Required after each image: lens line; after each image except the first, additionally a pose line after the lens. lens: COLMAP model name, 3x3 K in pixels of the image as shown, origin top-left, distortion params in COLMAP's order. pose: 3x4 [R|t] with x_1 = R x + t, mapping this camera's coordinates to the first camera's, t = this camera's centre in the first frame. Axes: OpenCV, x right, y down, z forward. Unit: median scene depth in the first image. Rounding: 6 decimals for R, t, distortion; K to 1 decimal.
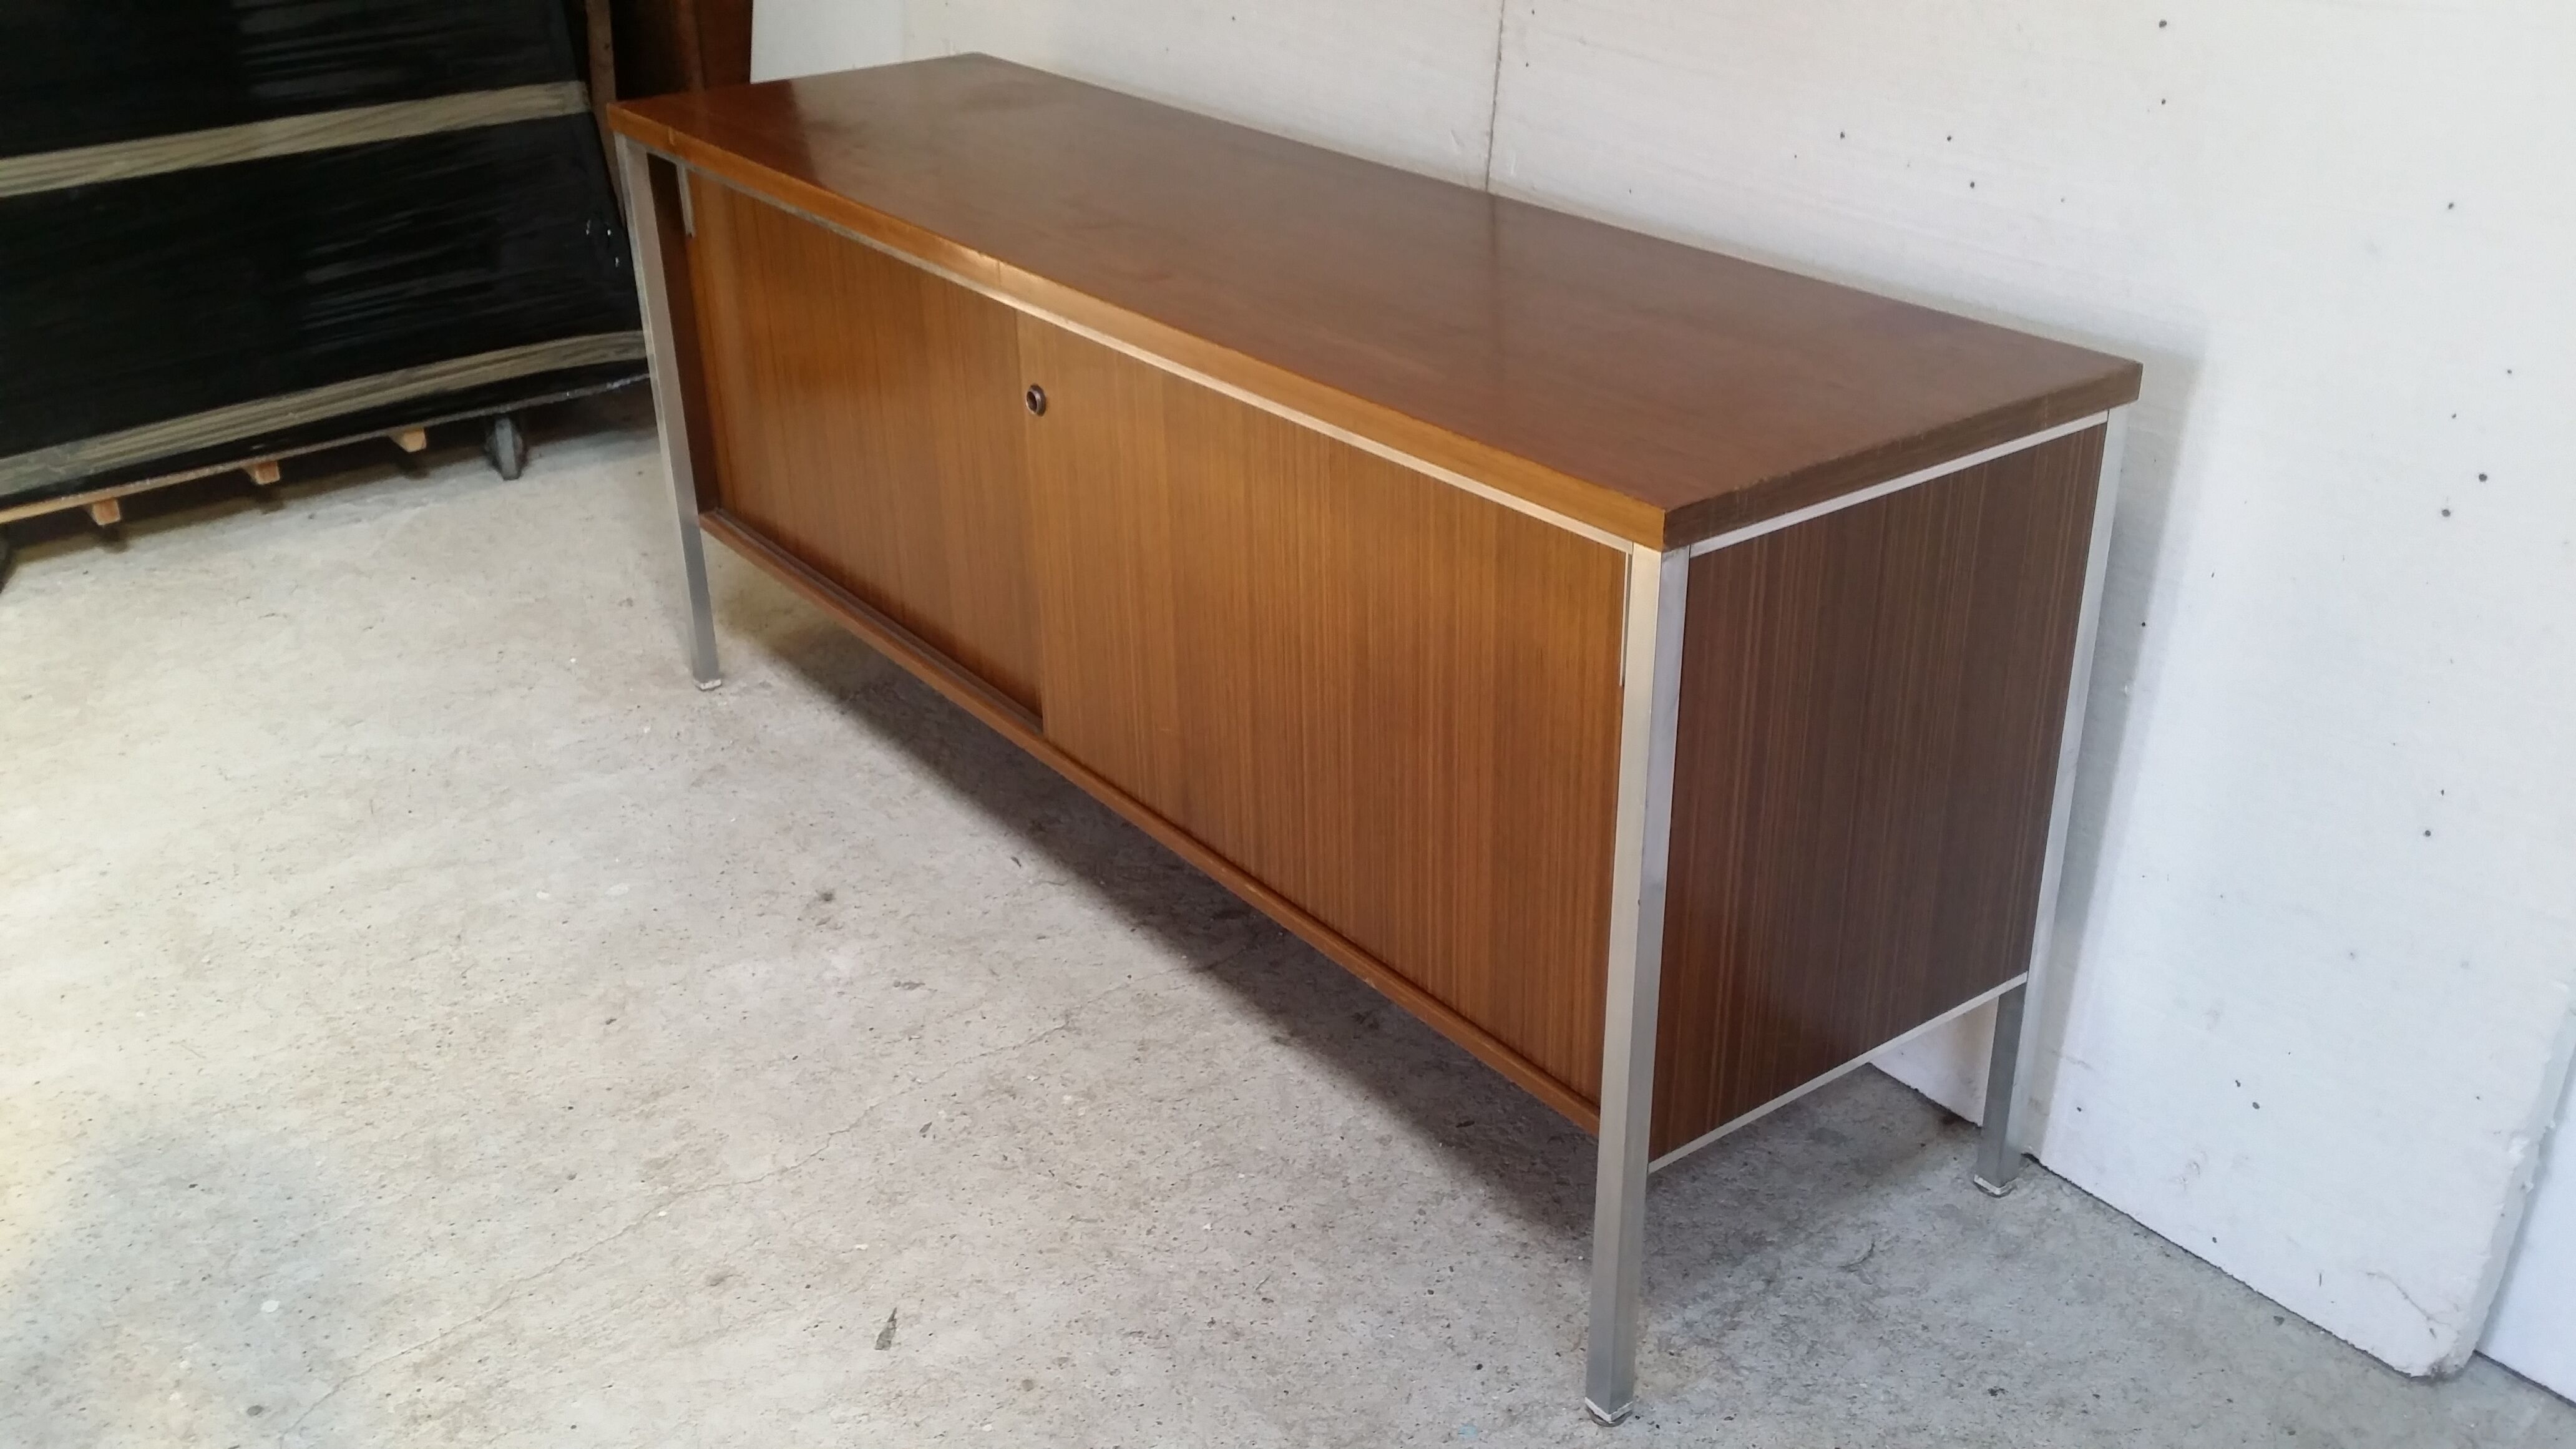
lens RADIAL K [[2270.5, 0, 1313.6], [0, 2270.5, 670.2], [0, 0, 1]] dist [0.144925, -0.351247]
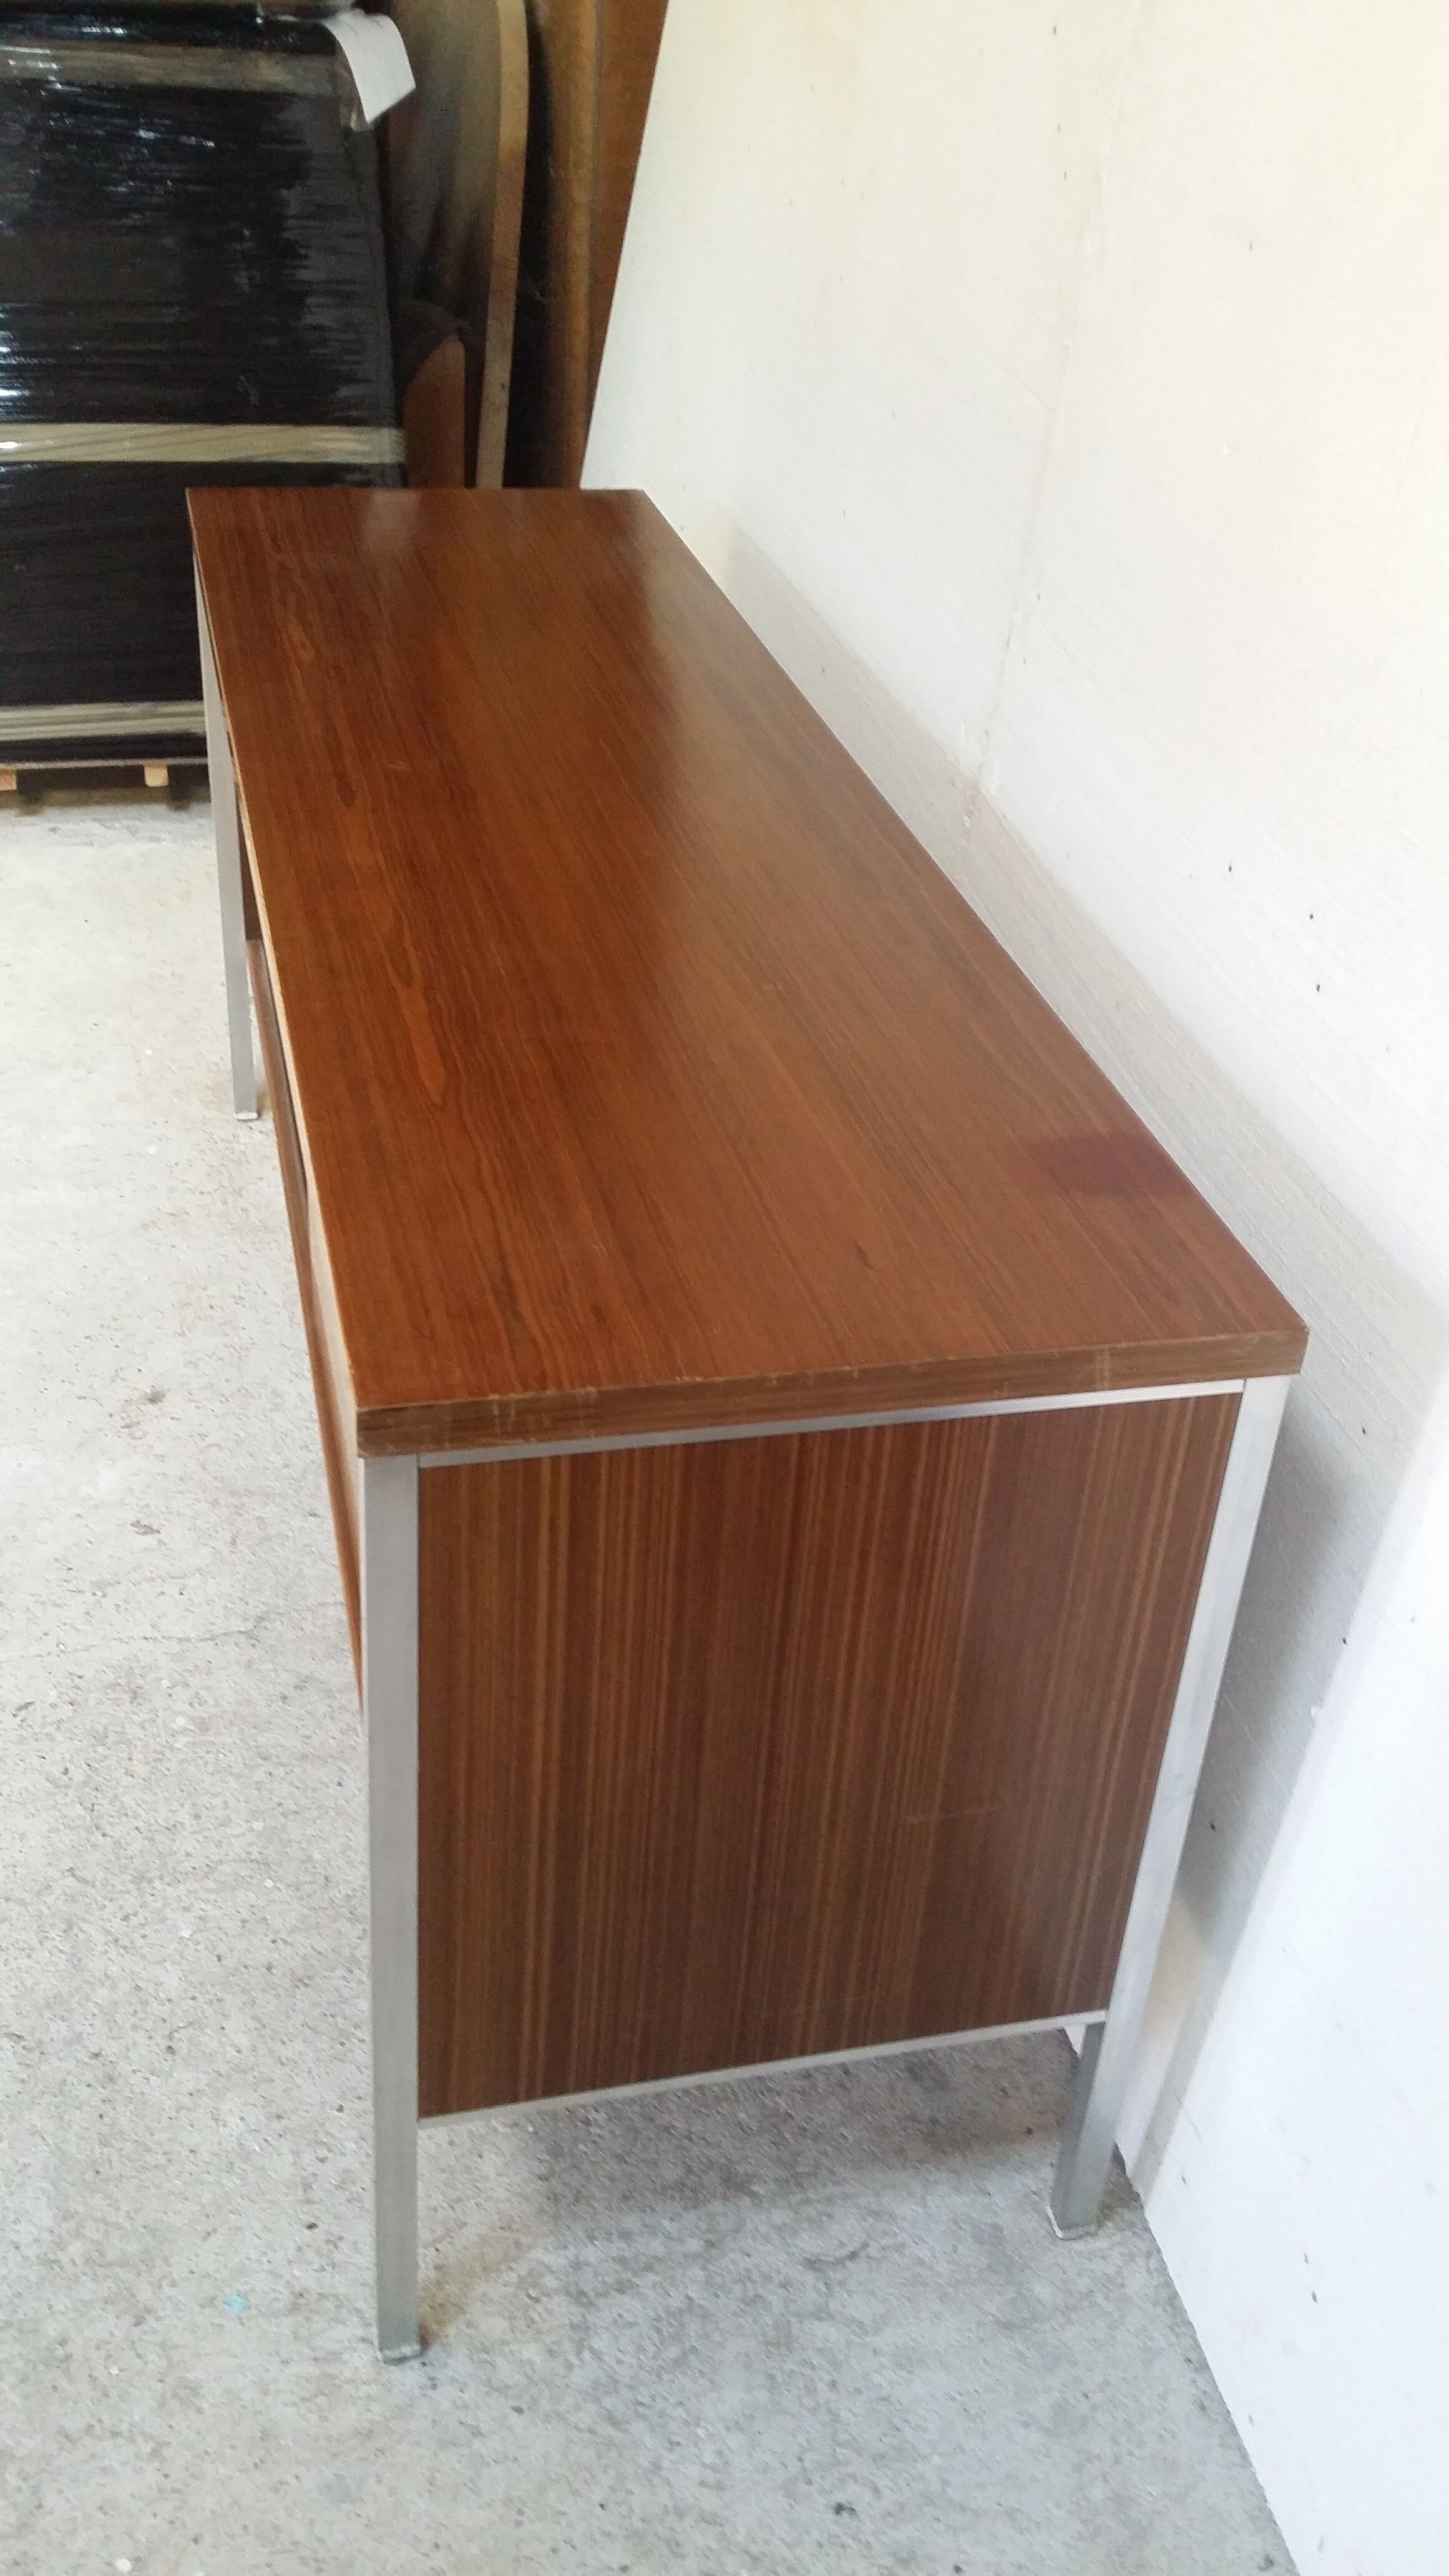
lens RADIAL K [[2298.8, 0, 812.9], [0, 2298.8, 1280.2], [0, 0, 1]] dist [0.087970, -0.177206]
pose [[0.921934, 0.269510, -0.278213, 0.369646], [-0.236792, 0.960554, 0.145829, -0.192413], [0.306541, -0.068566, 0.949385, 0.252154]]
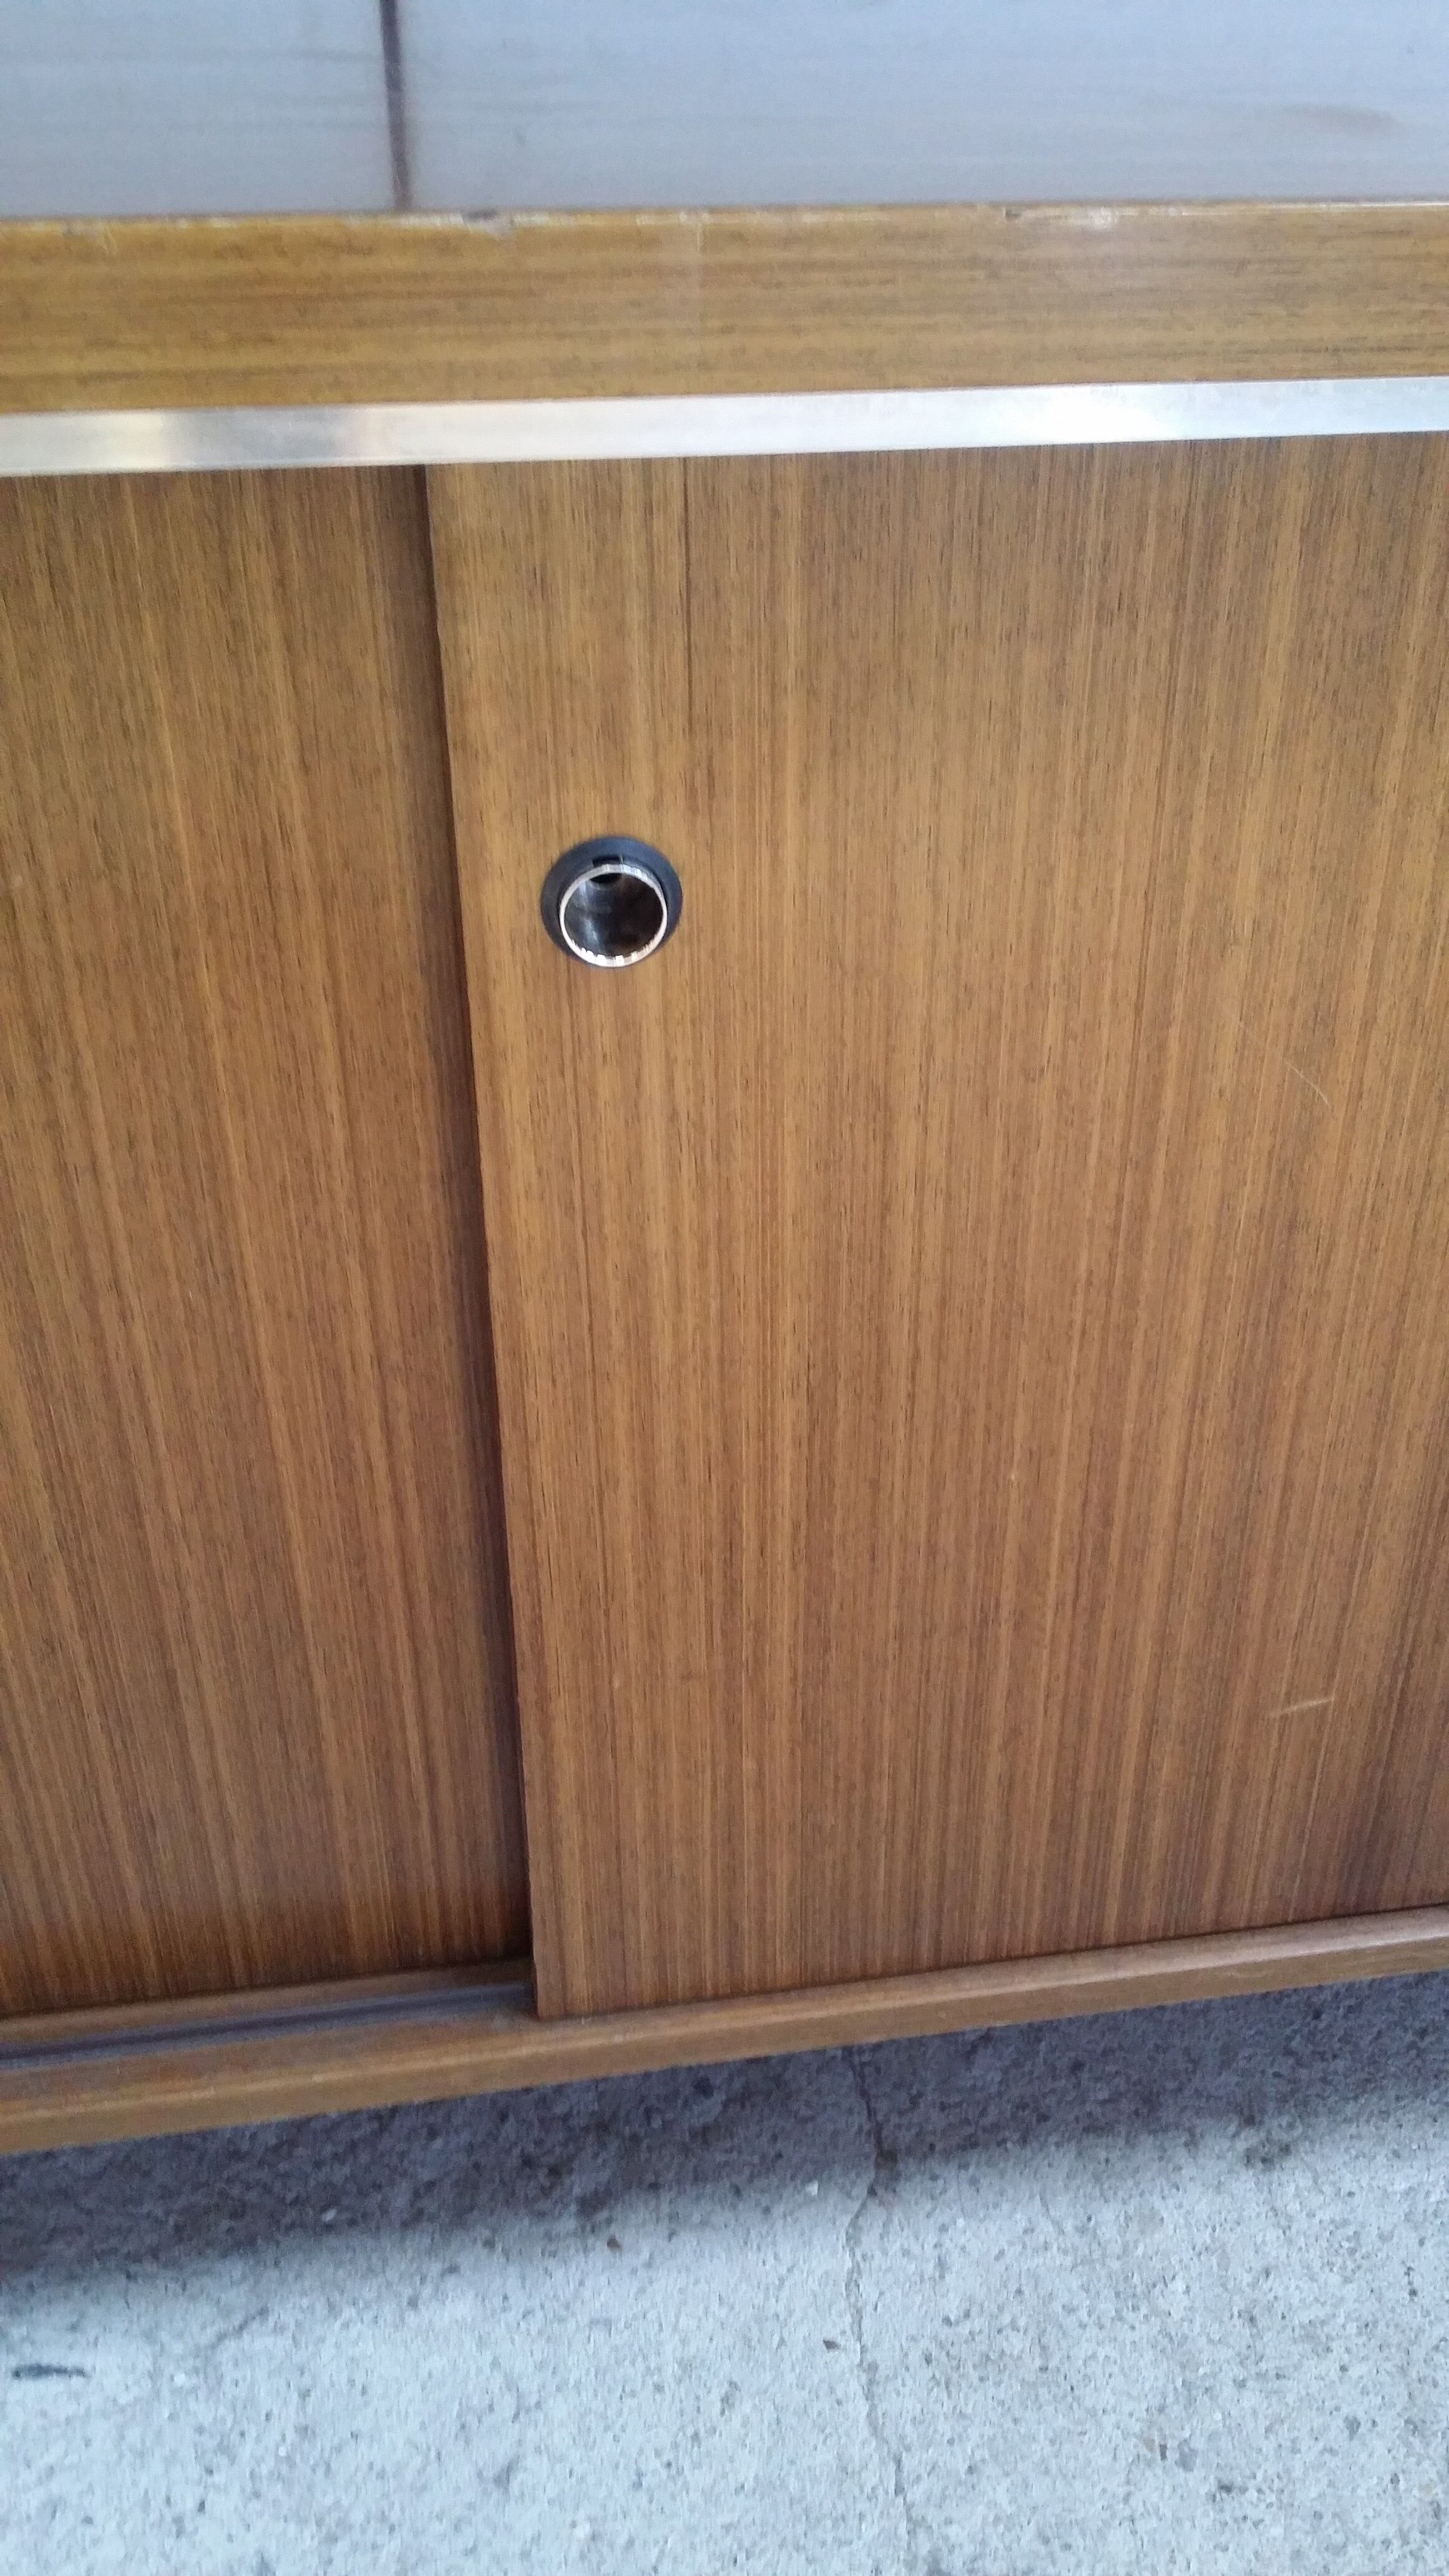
lens RADIAL K [[2342.2, 0, 770.6], [0, 2342.2, 1263.7], [0, 0, 1]] dist [0.073342, -0.156242]
pose [[0.470263, -0.486291, 0.736460, -0.341462], [0.353963, 0.868360, 0.347364, -0.181435], [-0.808432, 0.097327, 0.580486, 0.947665]]
